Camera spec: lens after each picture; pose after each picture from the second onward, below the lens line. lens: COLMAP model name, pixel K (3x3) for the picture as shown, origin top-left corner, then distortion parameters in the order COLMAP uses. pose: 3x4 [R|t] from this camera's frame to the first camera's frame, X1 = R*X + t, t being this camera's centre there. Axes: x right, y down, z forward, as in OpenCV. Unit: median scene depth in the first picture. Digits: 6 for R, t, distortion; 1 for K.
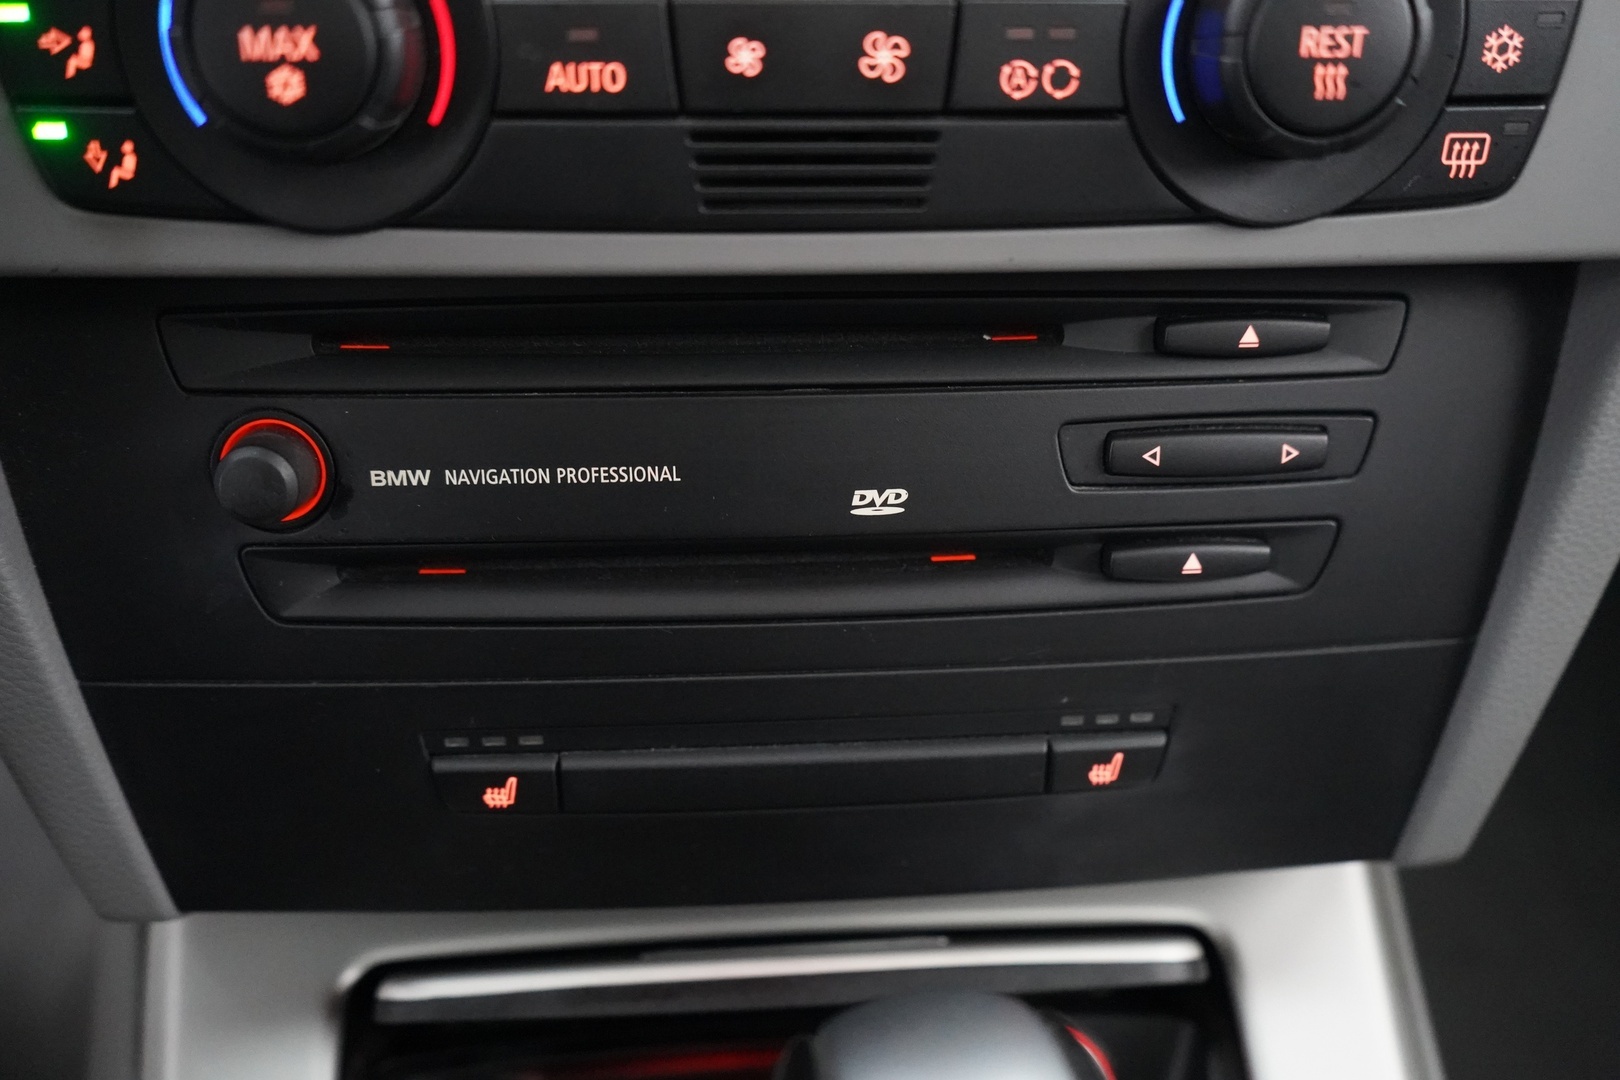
lens RADIAL K [[1304.3, 0, 813.6], [0, 1304.3, 530.9], [0, 0, 1]] dist [-0.010882, 0.011057]
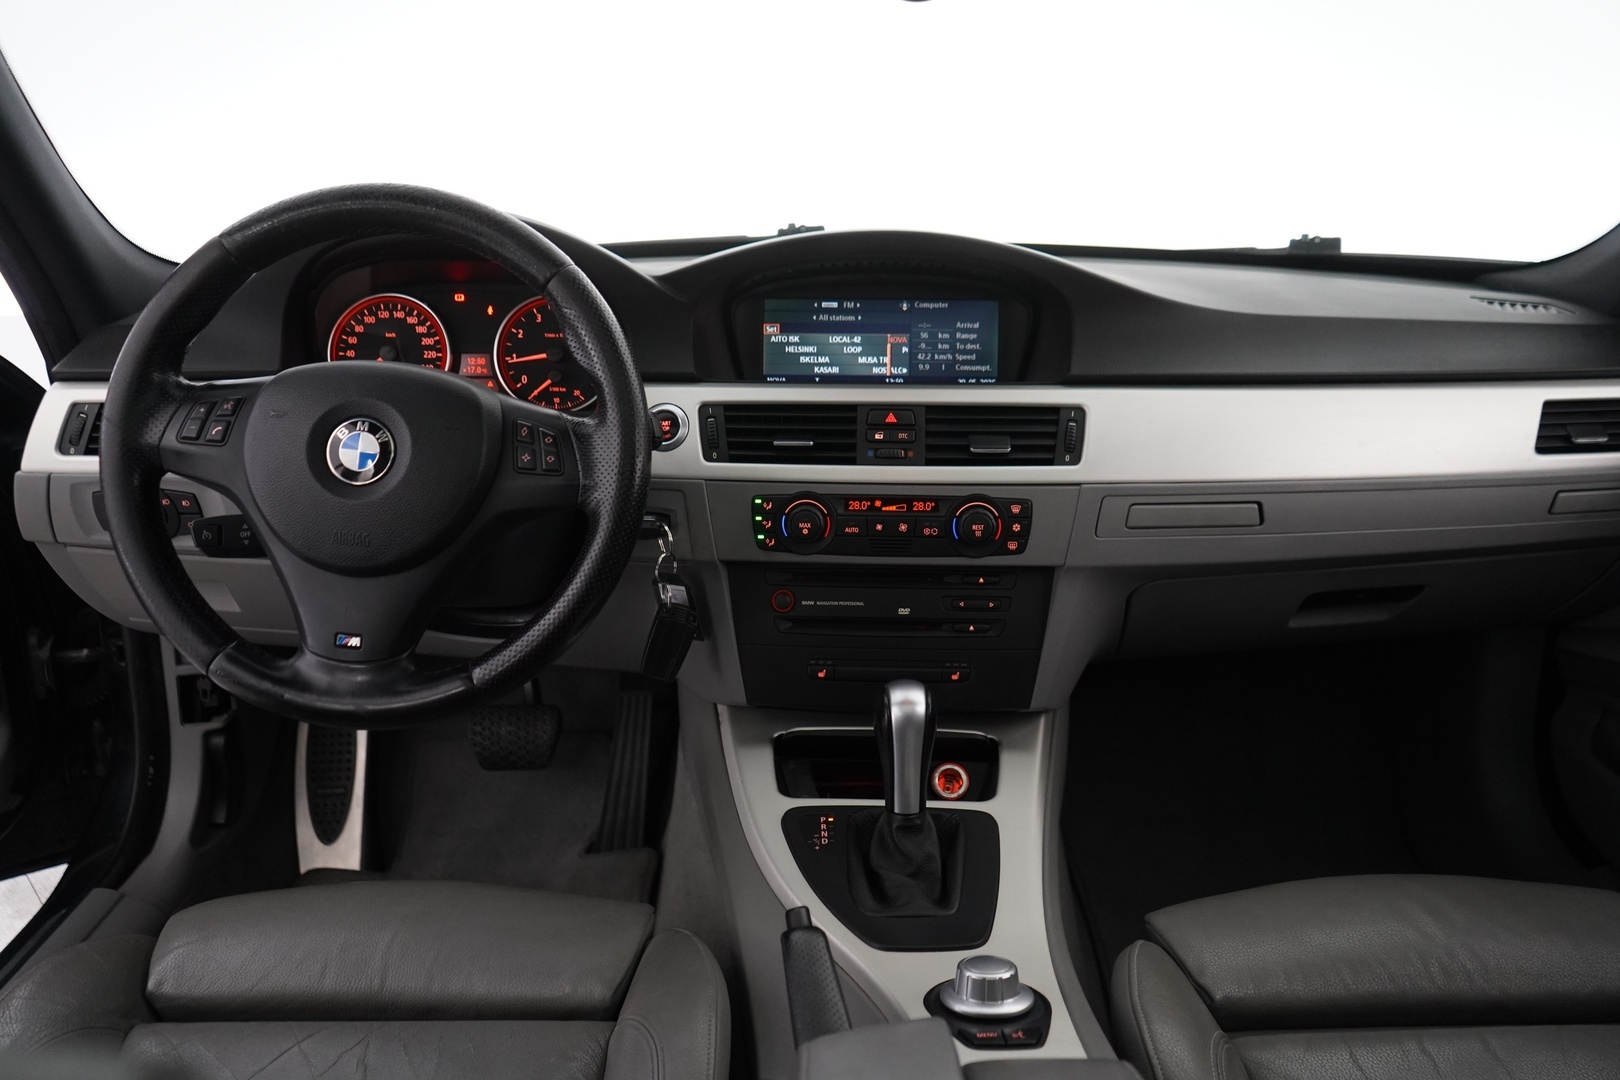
lens RADIAL K [[1304.3, 0, 815.9], [0, 1304.3, 540.9], [0, 0, 1]] dist [-0.010882, 0.011057]
pose [[0.993621, 0.022715, -0.110464, 0.291801], [-0.048467, 0.970445, -0.236406, 1.018103], [0.101829, 0.240251, 0.965355, -4.346446]]
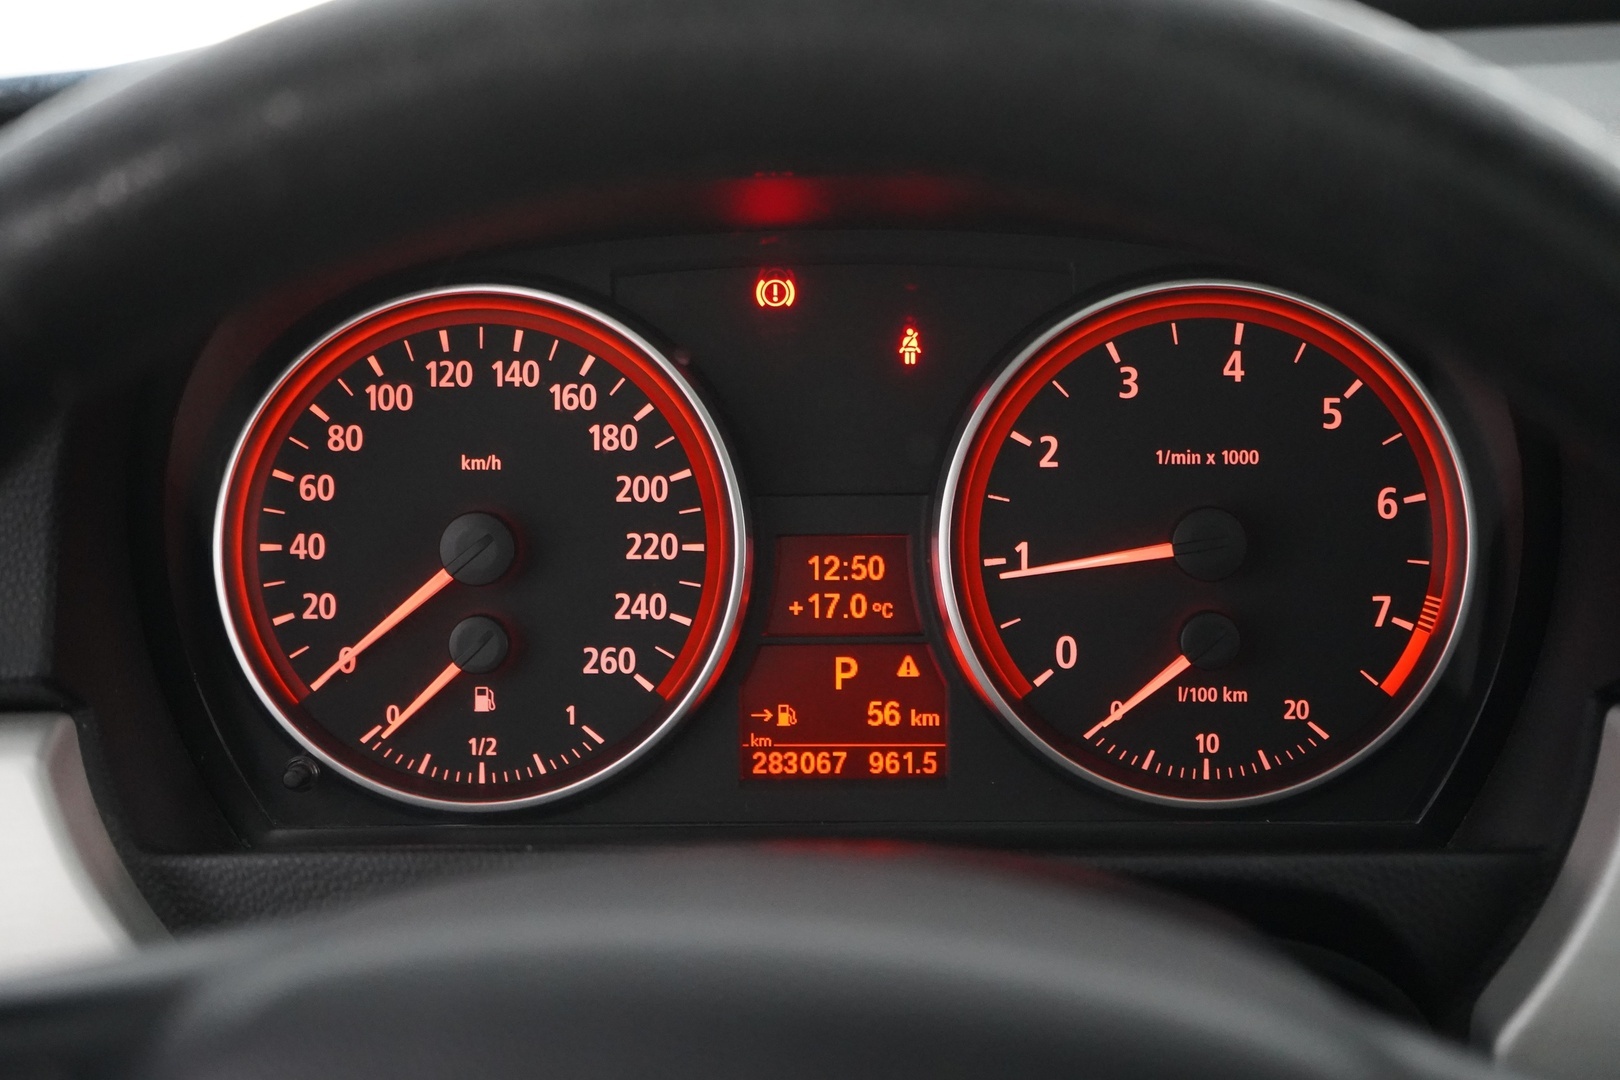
lens RADIAL K [[3321.2, 0, 809.0], [0, 3321.2, 540.9], [0, 0, 1]] dist [-0.353986, 0.000000]
pose [[0.988025, 0.018704, -0.153159, -1.443723], [-0.052690, 0.973856, -0.220973, -0.380266], [0.145022, 0.226397, 0.963179, -2.279892]]
